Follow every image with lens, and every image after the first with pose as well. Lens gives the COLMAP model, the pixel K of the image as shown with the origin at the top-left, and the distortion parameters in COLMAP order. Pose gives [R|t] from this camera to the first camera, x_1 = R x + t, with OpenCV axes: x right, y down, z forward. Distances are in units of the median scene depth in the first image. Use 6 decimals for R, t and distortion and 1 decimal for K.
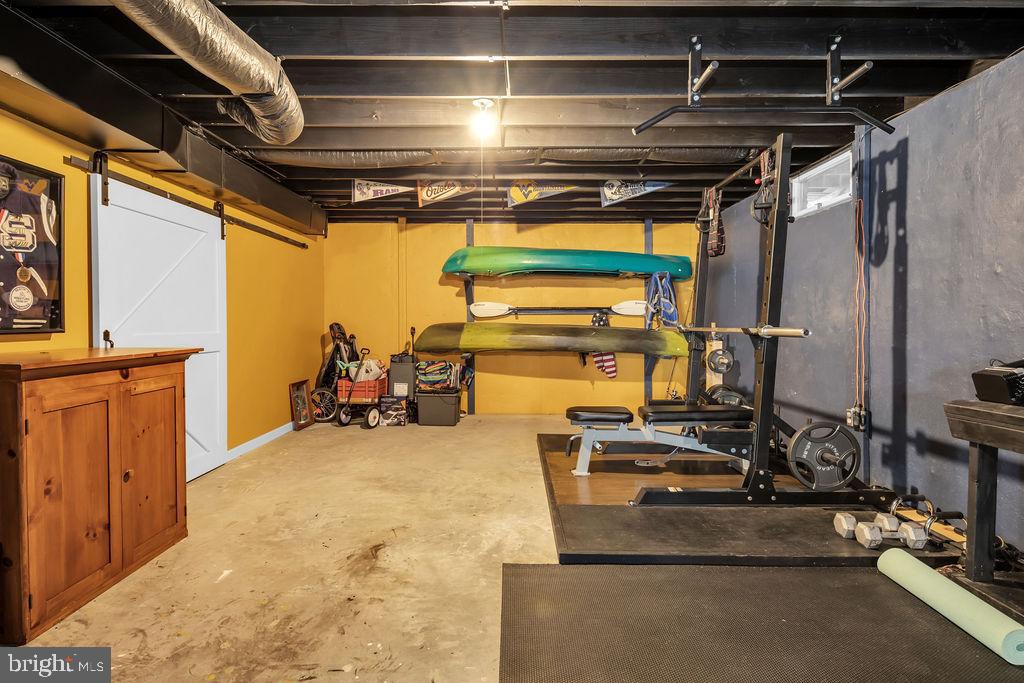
lens RADIAL K [[483.3, 0, 515.7], [0, 483.3, 326.8], [0, 0, 1]] dist [0.005184, -0.000999]
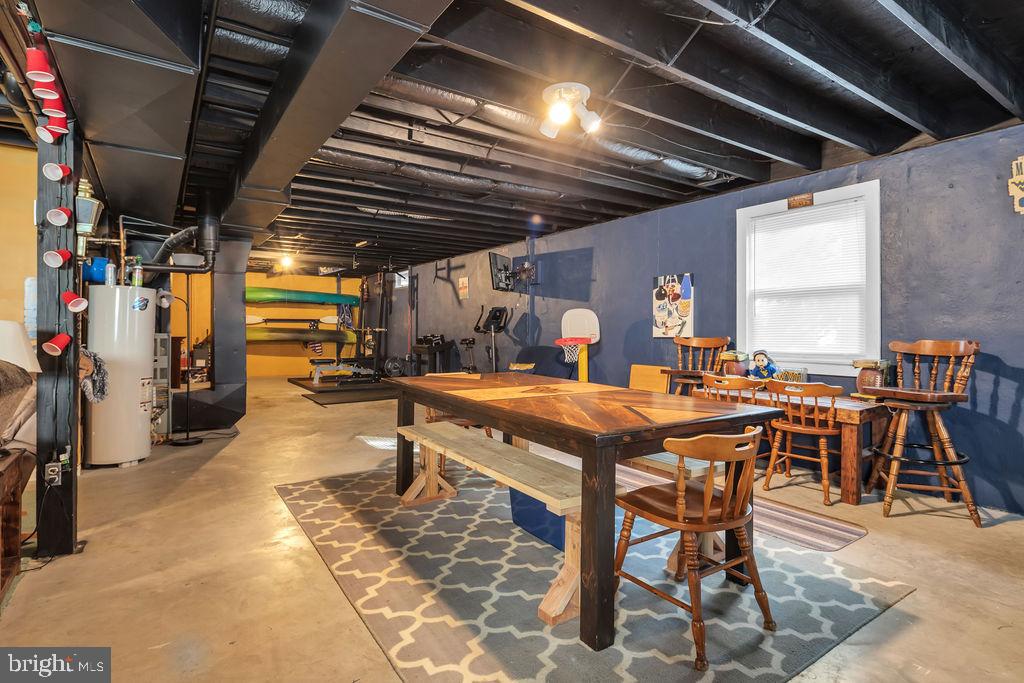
lens RADIAL K [[483.3, 0, 515.7], [0, 483.3, 326.8], [0, 0, 1]] dist [0.005184, -0.000999]
pose [[0.807802, 0.003716, 0.589443, -0.359765], [0.002143, 0.999955, -0.009242, 0.011893], [-0.589451, 0.008729, 0.807757, -1.202712]]
